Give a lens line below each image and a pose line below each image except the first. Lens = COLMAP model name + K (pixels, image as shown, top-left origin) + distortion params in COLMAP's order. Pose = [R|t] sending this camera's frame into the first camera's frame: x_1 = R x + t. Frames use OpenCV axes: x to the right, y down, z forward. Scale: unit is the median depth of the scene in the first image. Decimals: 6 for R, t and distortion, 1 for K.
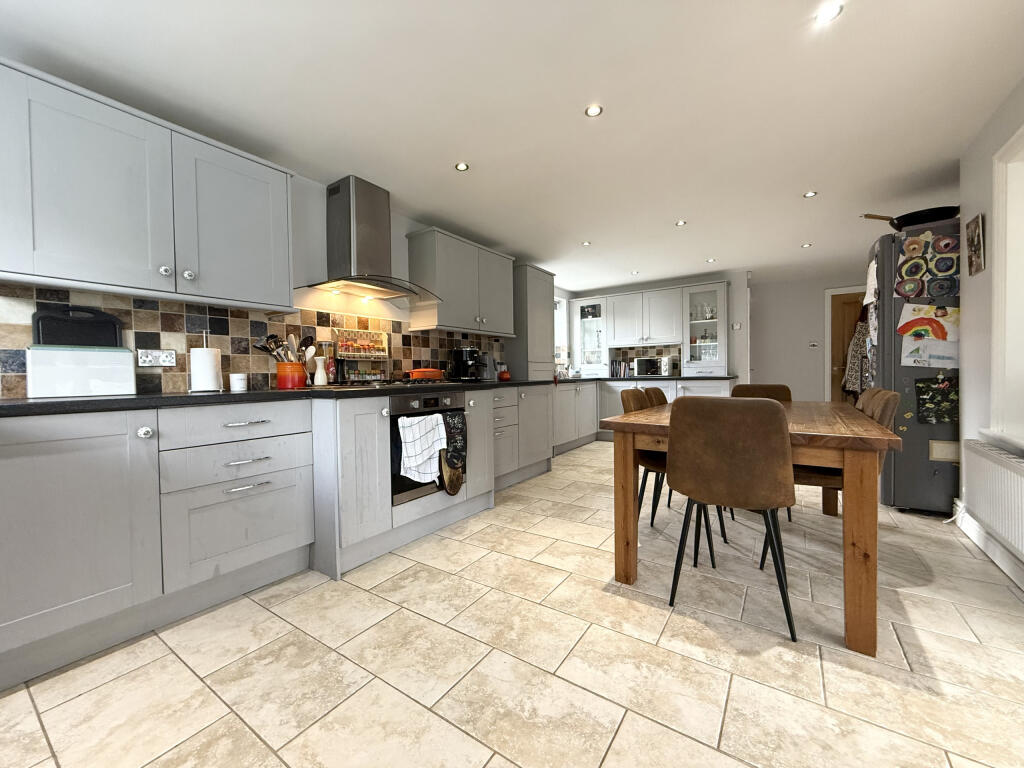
lens RADIAL K [[408.1, 0, 508.1], [0, 408.1, 382.0], [0, 0, 1]] dist [0.001889, -0.000344]
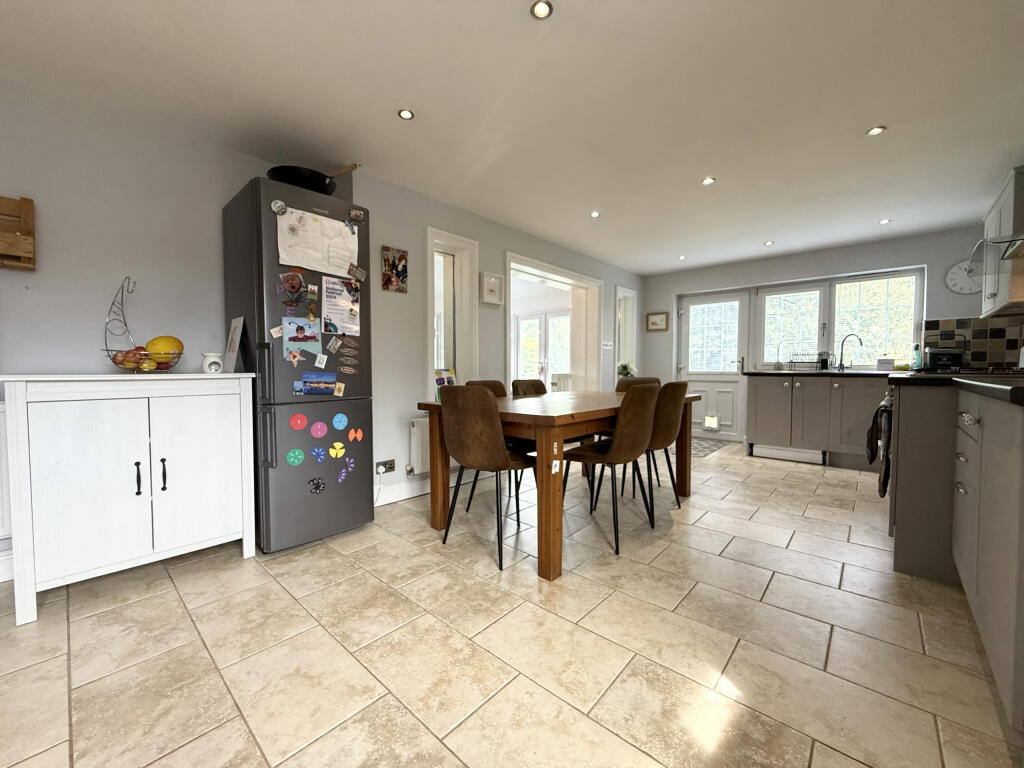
lens RADIAL K [[408.1, 0, 508.1], [0, 408.1, 382.0], [0, 0, 1]] dist [0.001889, -0.000344]
pose [[-0.990359, 0.011676, 0.138035, 0.534677], [0.018920, 0.998505, 0.051283, -0.035473], [-0.137230, 0.053400, -0.989099, 1.918819]]
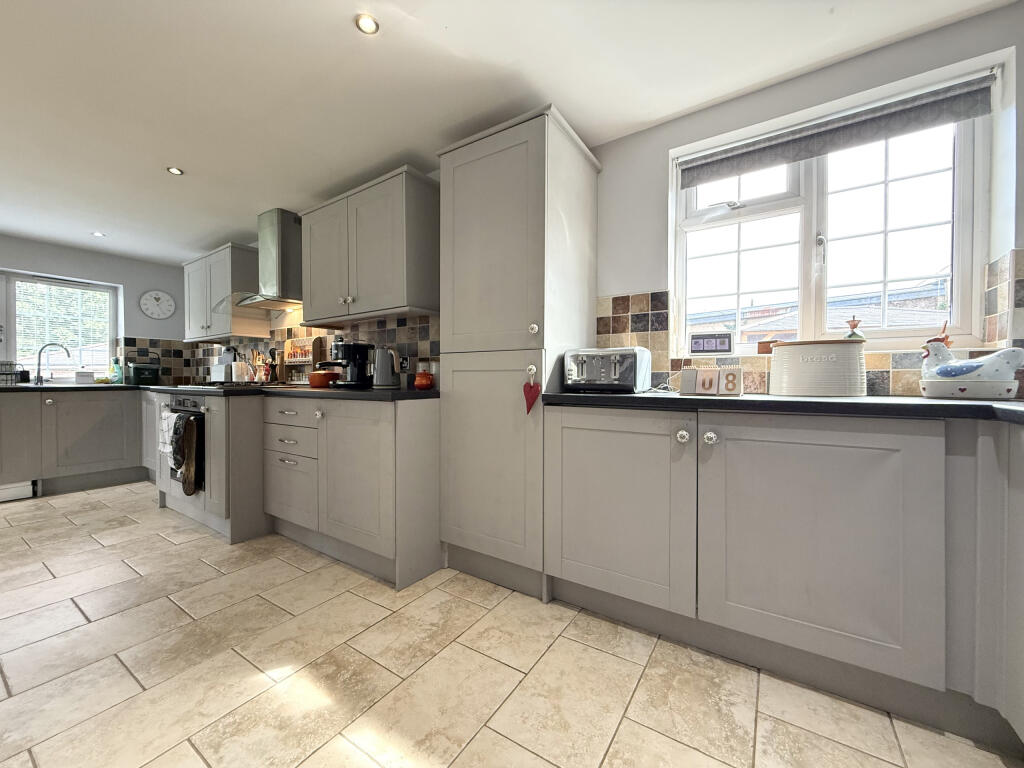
lens RADIAL K [[408.1, 0, 508.1], [0, 408.1, 382.0], [0, 0, 1]] dist [0.001889, -0.000344]
pose [[0.013298, 0.020011, -0.999711, 0.864199], [-0.022266, 0.999558, 0.019711, -0.042387], [0.999664, 0.021998, 0.013738, 1.716209]]
